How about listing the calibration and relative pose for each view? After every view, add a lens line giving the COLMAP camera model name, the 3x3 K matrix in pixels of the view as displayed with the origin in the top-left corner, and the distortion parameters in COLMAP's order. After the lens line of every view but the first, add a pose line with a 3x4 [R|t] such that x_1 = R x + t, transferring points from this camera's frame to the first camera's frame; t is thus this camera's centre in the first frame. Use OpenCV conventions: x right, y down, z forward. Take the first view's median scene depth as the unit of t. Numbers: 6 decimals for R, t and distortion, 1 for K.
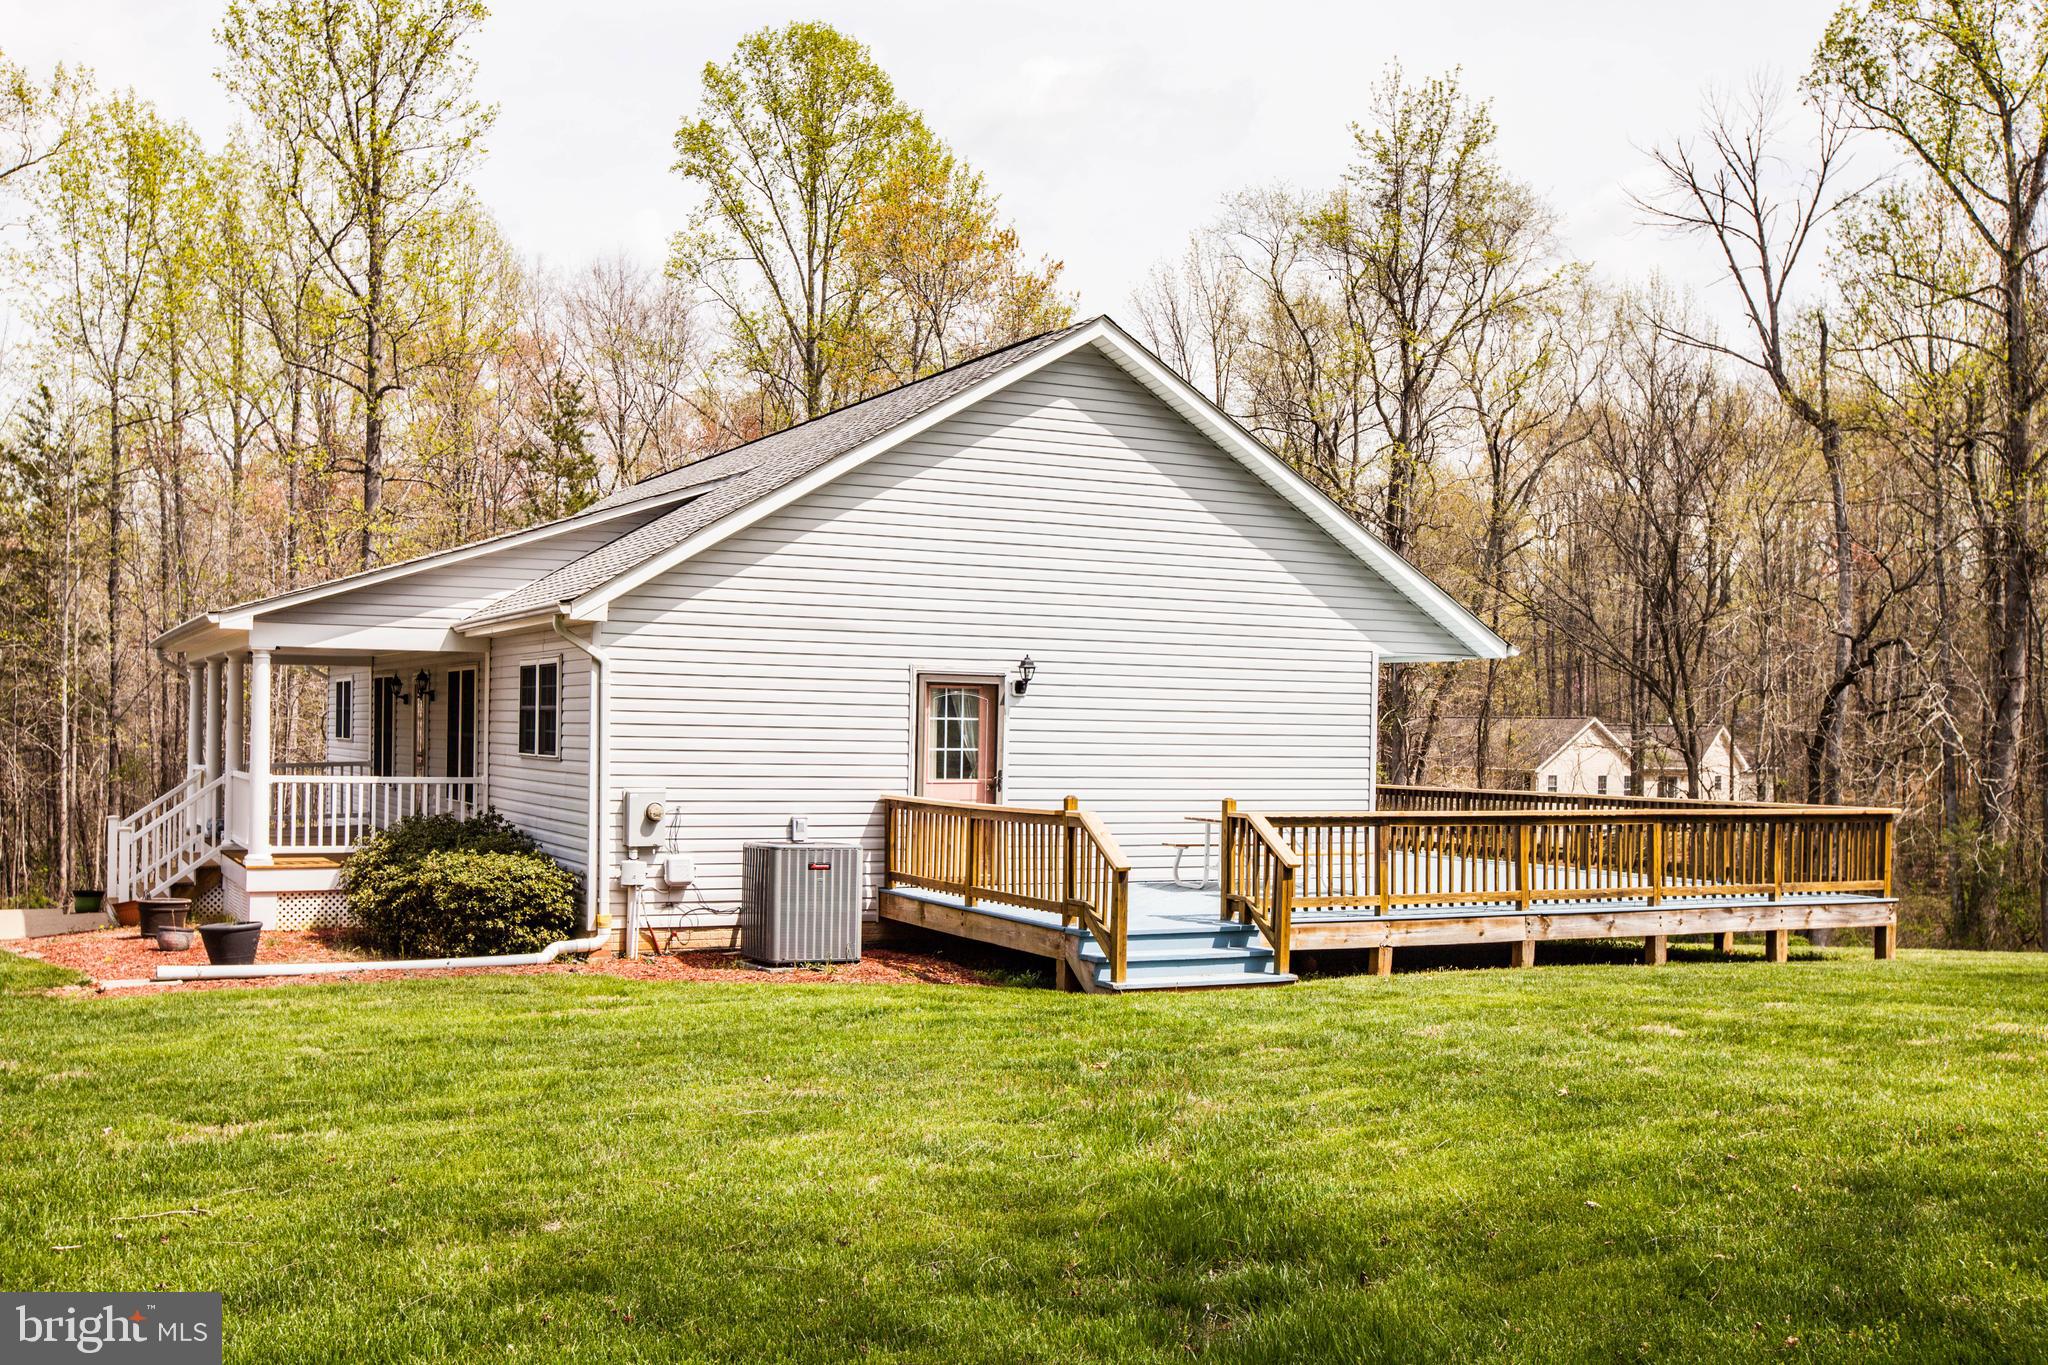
lens RADIAL K [[1996.8, 0, 1016.8], [0, 1996.8, 694.0], [0, 0, 1]] dist [0.086419, 0.040276]
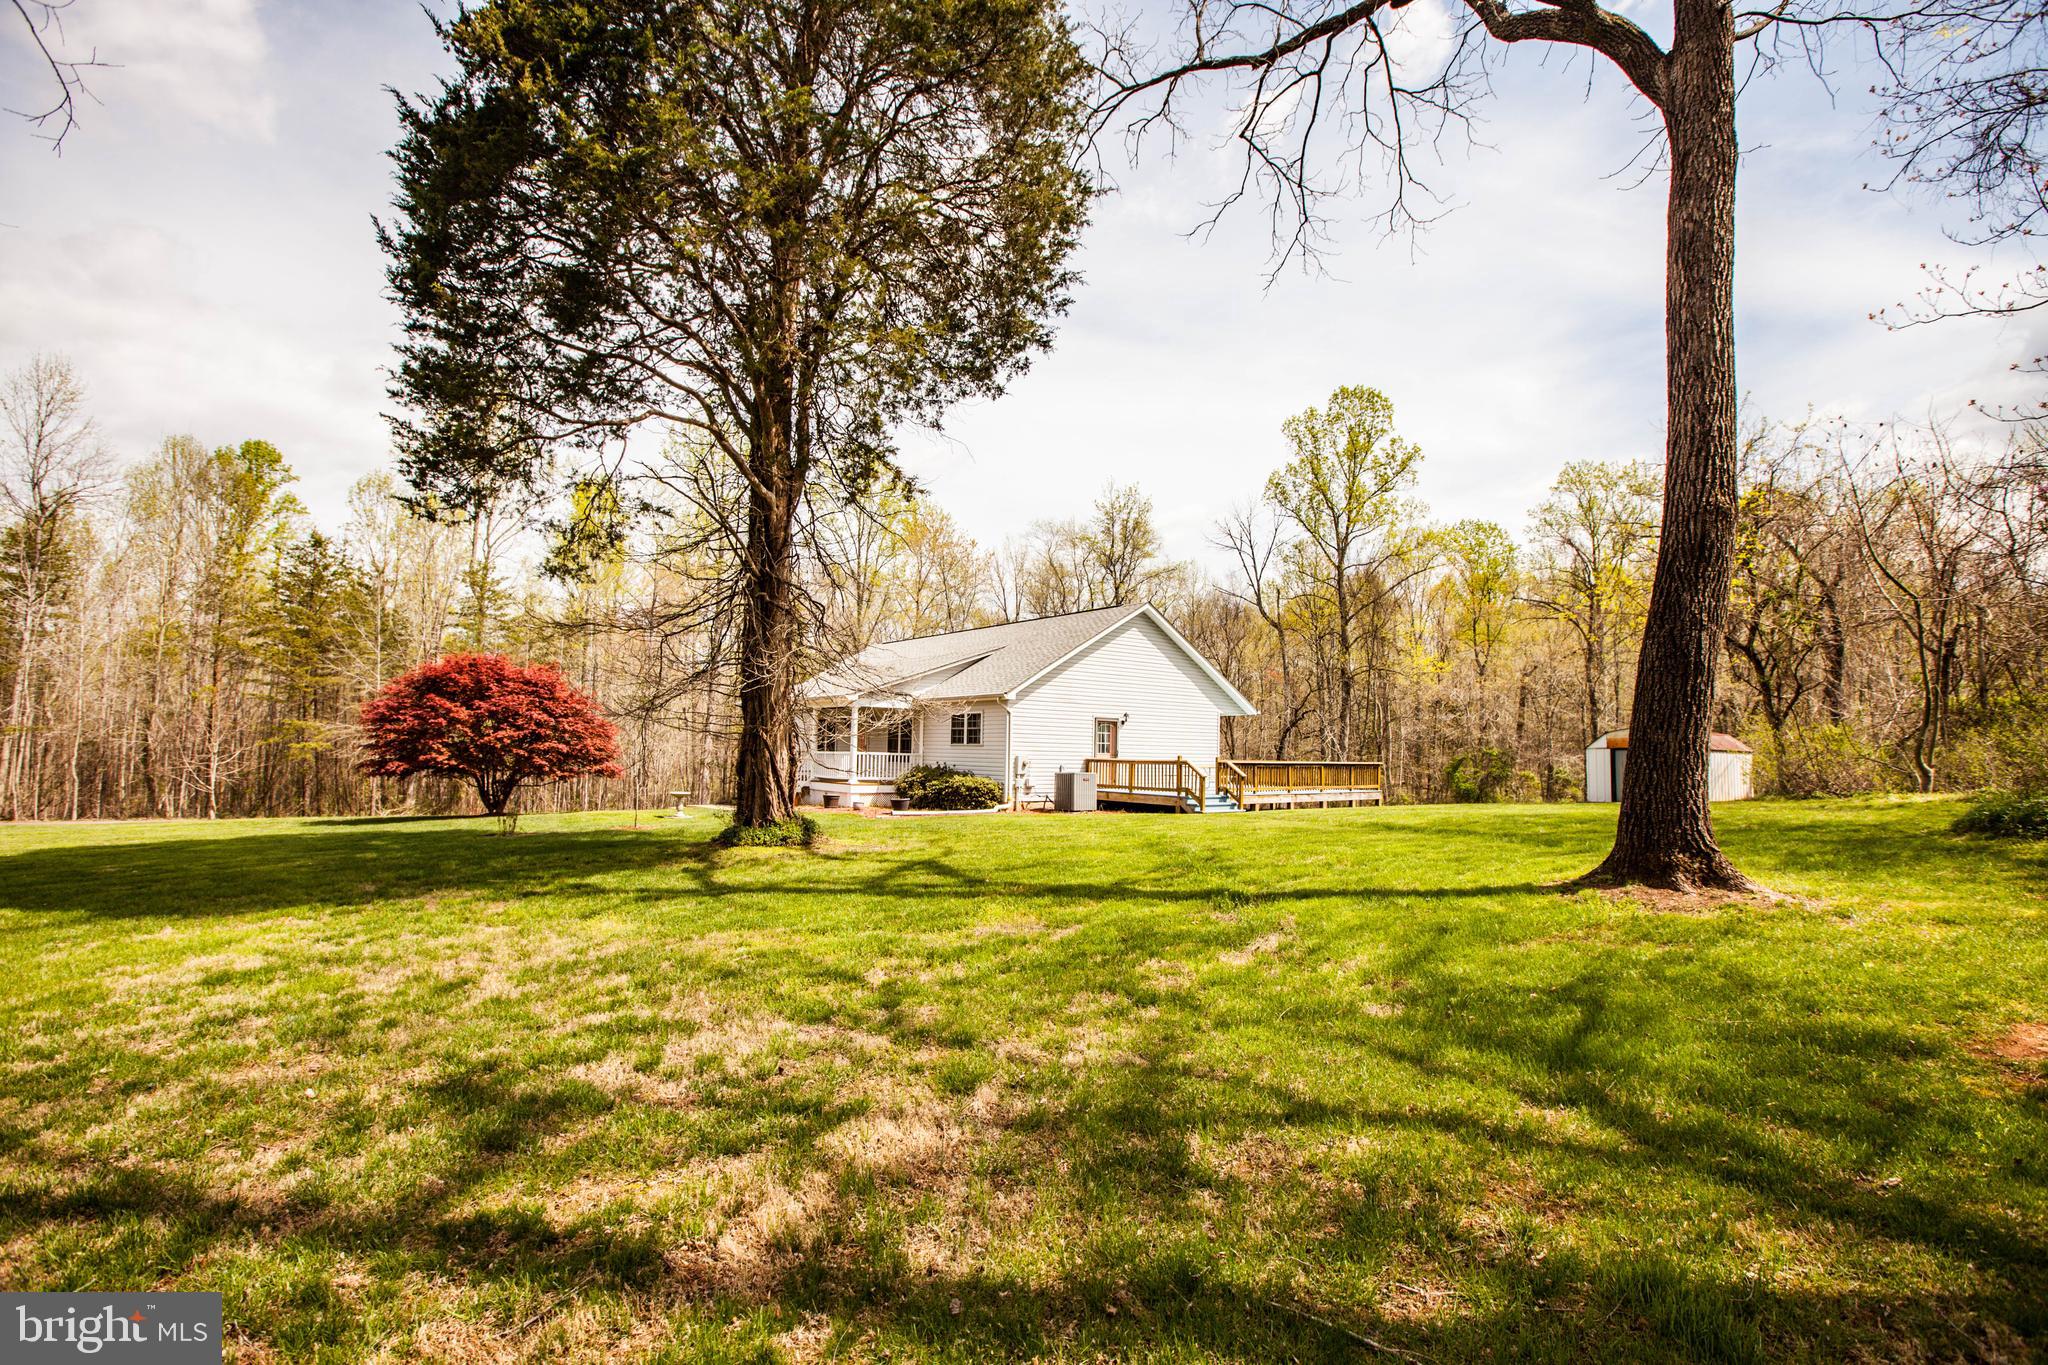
lens RADIAL K [[957.5, 0, 1035.7], [0, 957.5, 665.6], [0, 0, 1]] dist [-0.014746, 0.000168]
pose [[0.980719, 0.017504, 0.194640, -0.398602], [-0.003677, 0.997457, -0.071176, 0.013998], [-0.195391, 0.069088, 0.978289, -0.379201]]
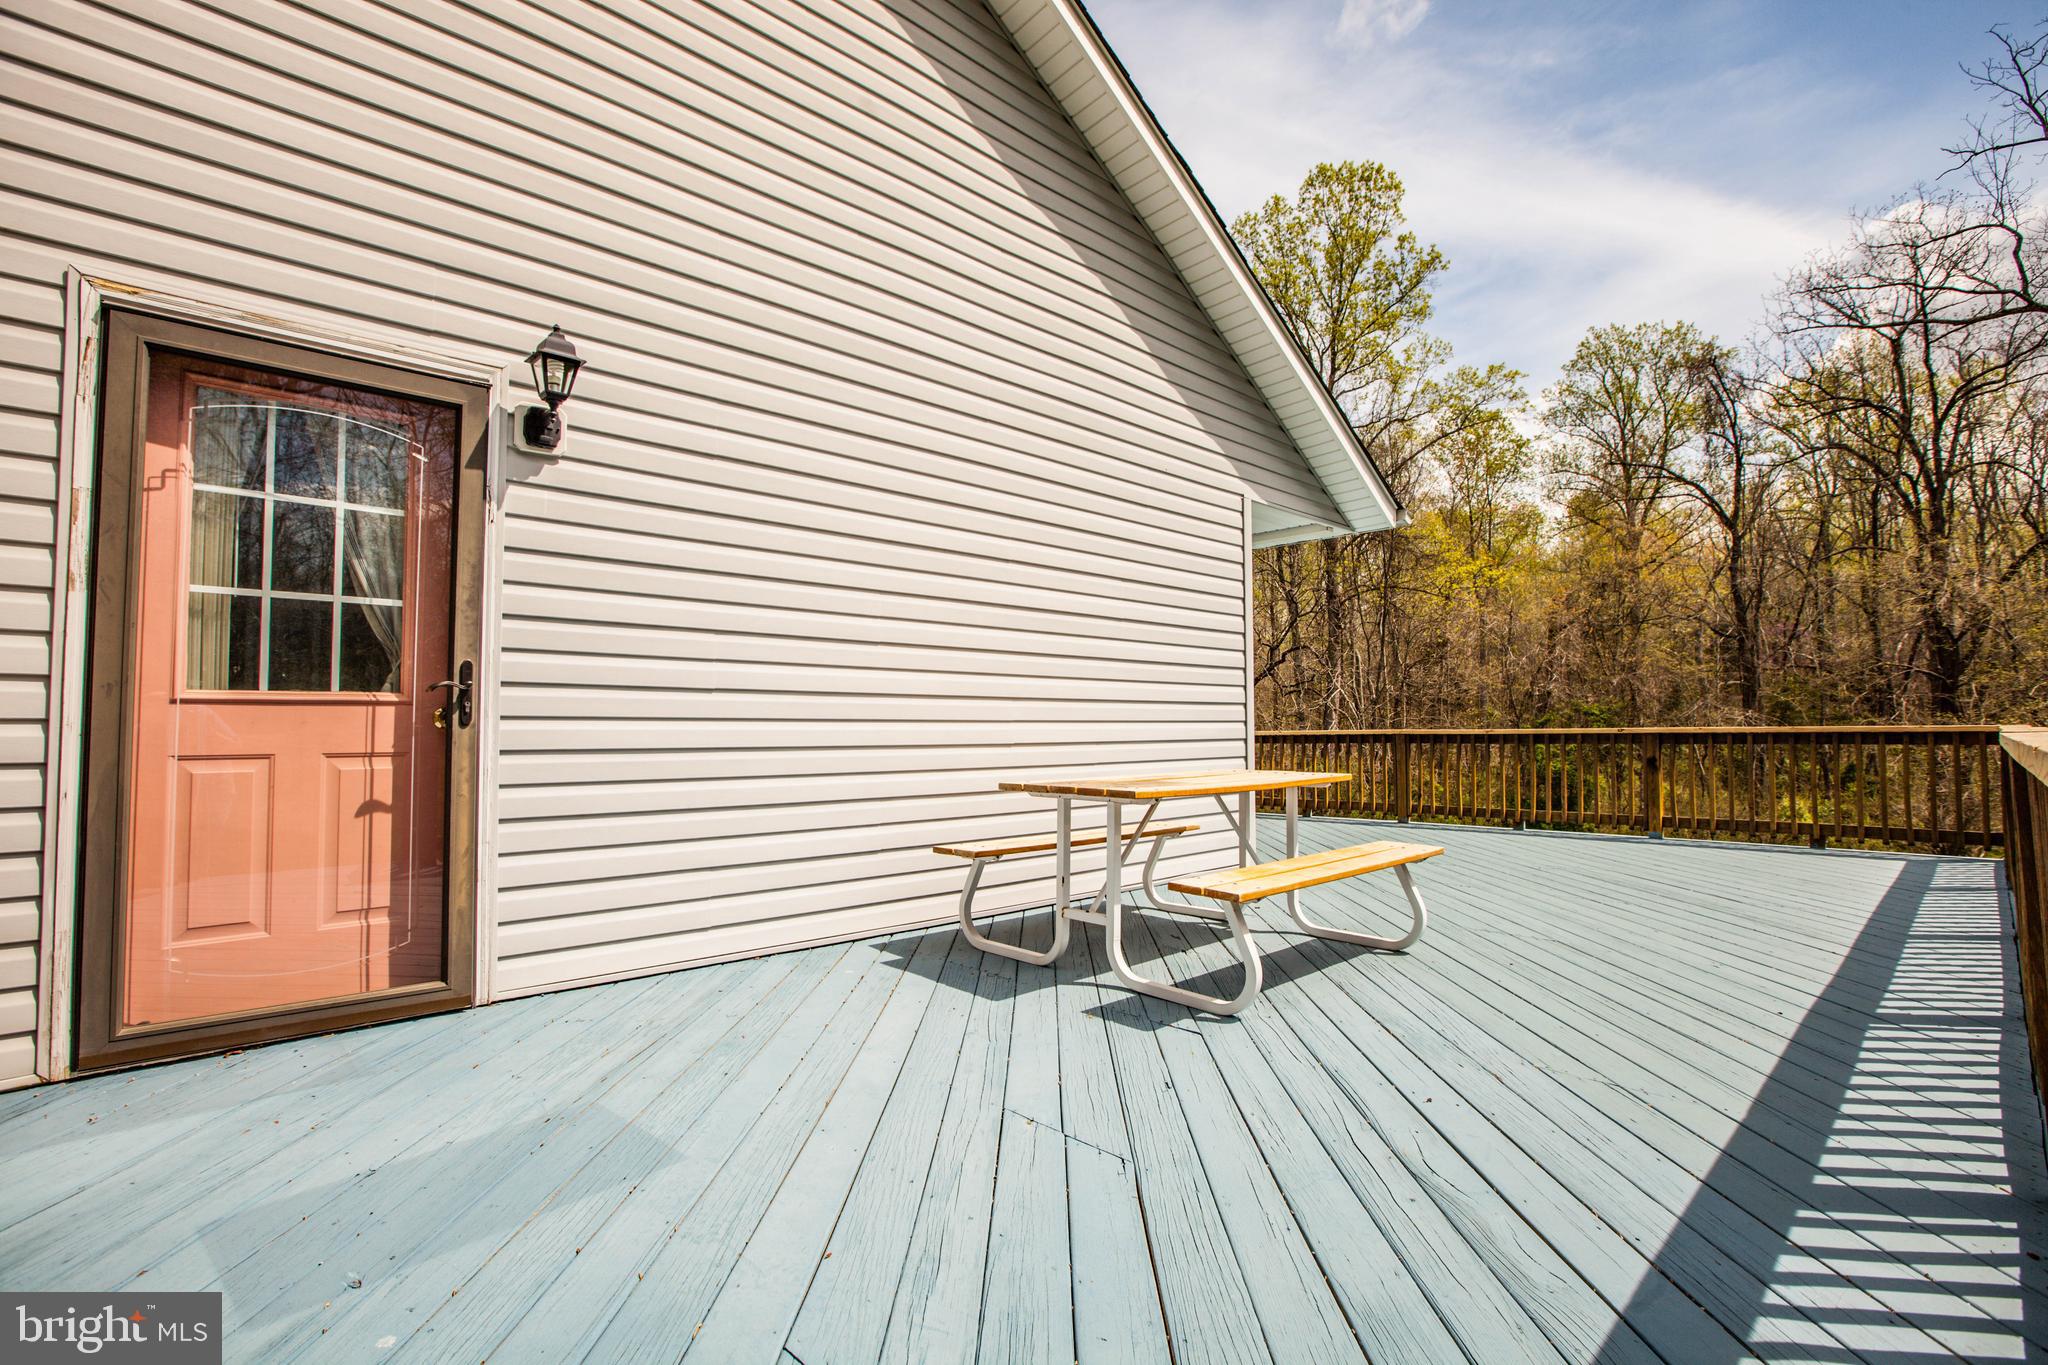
lens RADIAL K [[933.7, 0, 1023.5], [0, 933.7, 676.6], [0, 0, 1]] dist [-0.017538, 0.000642]
pose [[0.960818, -0.006779, 0.277097, 0.037446], [0.018110, 0.999100, -0.038352, 0.048064], [-0.276587, 0.041868, 0.960076, 0.828236]]
